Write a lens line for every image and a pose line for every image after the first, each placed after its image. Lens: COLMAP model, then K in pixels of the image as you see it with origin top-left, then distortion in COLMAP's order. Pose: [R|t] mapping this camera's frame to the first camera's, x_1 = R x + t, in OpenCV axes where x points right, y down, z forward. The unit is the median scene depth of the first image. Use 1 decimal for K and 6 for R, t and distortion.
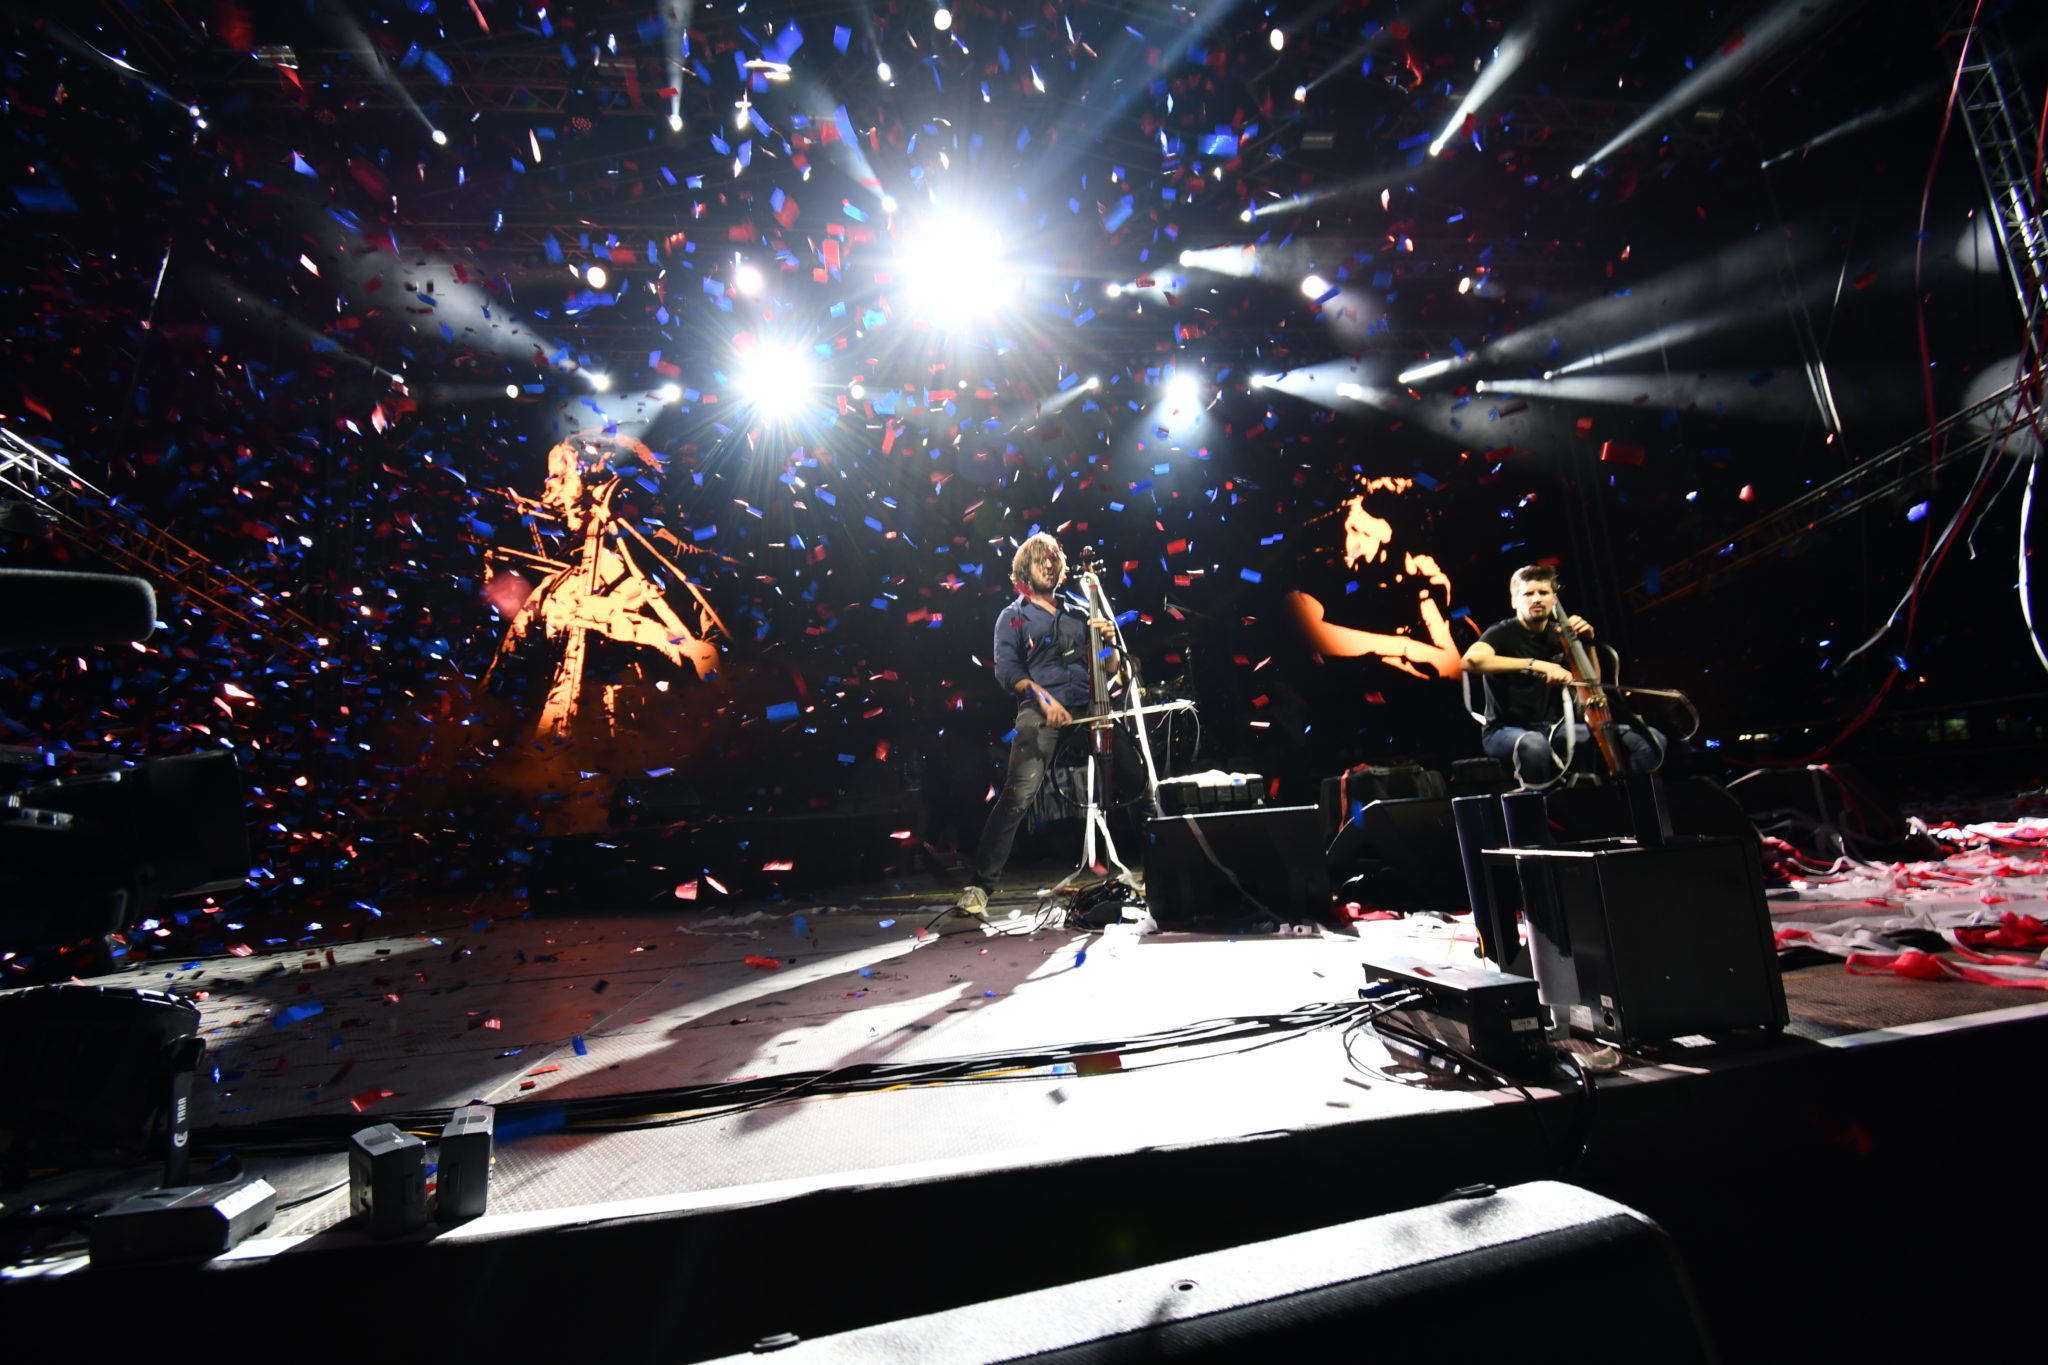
lens RADIAL K [[923.6, 0, 1024.0], [0, 923.6, 682.5], [0, 0, 1]] dist [0.002168, -0.014780]
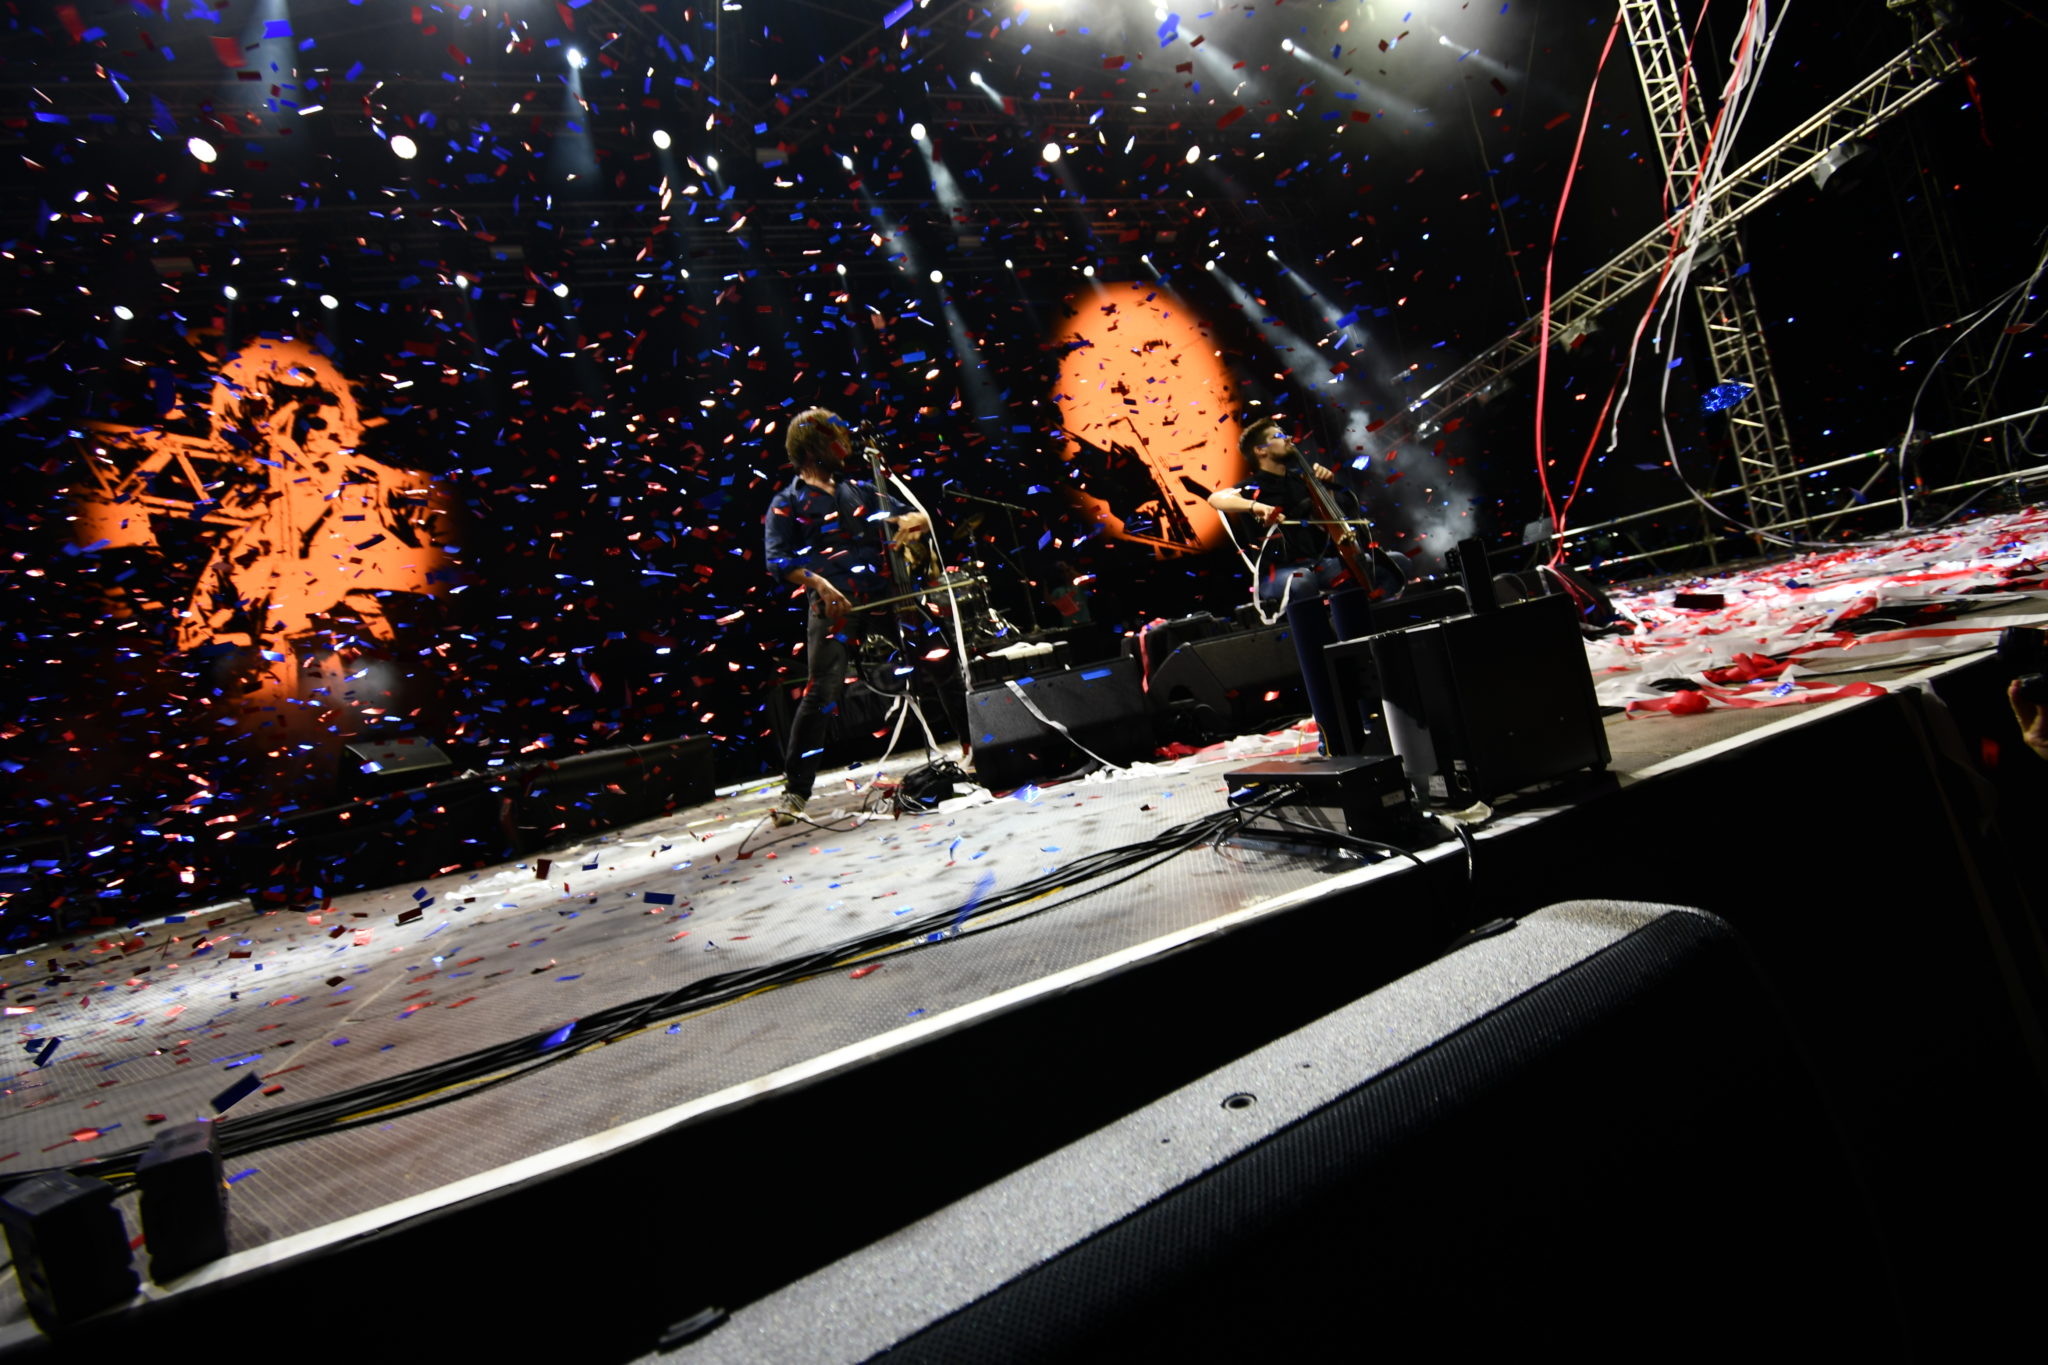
lens RADIAL K [[923.6, 0, 1024.0], [0, 923.6, 682.5], [0, 0, 1]] dist [0.002168, -0.014780]
pose [[0.967400, -0.137658, 0.212572, -0.036239], [0.113326, 0.985947, 0.122743, 0.066179], [-0.226481, -0.094652, 0.969406, 0.110129]]
